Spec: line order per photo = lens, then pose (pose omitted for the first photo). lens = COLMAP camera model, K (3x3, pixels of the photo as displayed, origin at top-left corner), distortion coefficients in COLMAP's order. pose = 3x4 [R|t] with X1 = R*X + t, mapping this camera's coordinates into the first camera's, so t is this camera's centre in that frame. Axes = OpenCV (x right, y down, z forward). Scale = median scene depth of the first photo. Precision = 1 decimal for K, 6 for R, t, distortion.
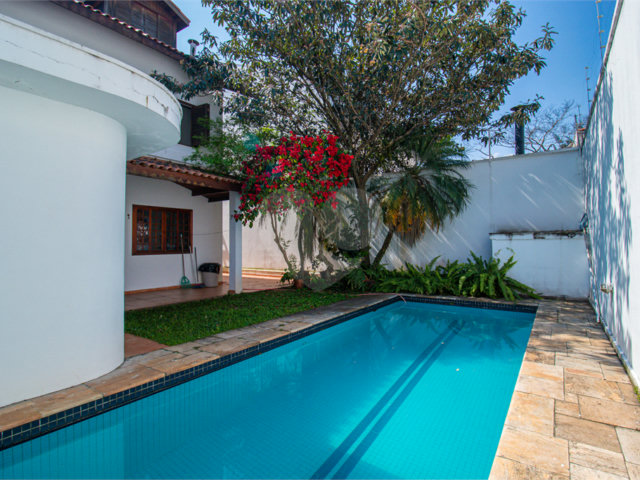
lens RADIAL K [[332.6, 0, 322.7], [0, 332.6, 240.4], [0, 0, 1]] dist [-0.006472, -0.008179]
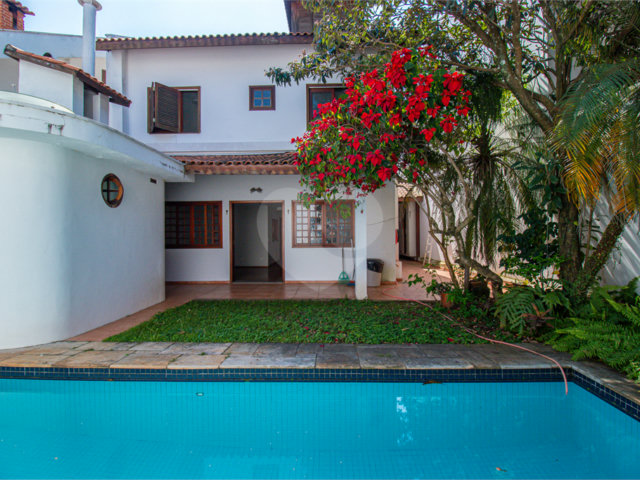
lens RADIAL K [[332.6, 0, 323.2], [0, 332.6, 237.0], [0, 0, 1]] dist [-0.006472, -0.008179]
pose [[0.559330, 0.011994, -0.828859, 0.739704], [0.007019, 0.999791, 0.019205, -0.016911], [0.828916, -0.016560, 0.559129, 0.960236]]
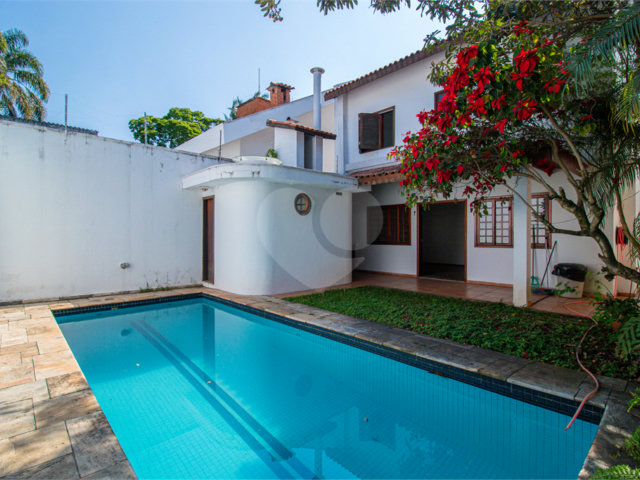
lens RADIAL K [[332.6, 0, 320.7], [0, 332.6, 239.7], [0, 0, 1]] dist [-0.006472, -0.008179]
pose [[-0.201224, 0.026623, -0.979183, 1.093541], [0.012332, 0.999620, 0.024645, -0.017521], [0.979468, -0.007117, -0.201476, 1.476265]]
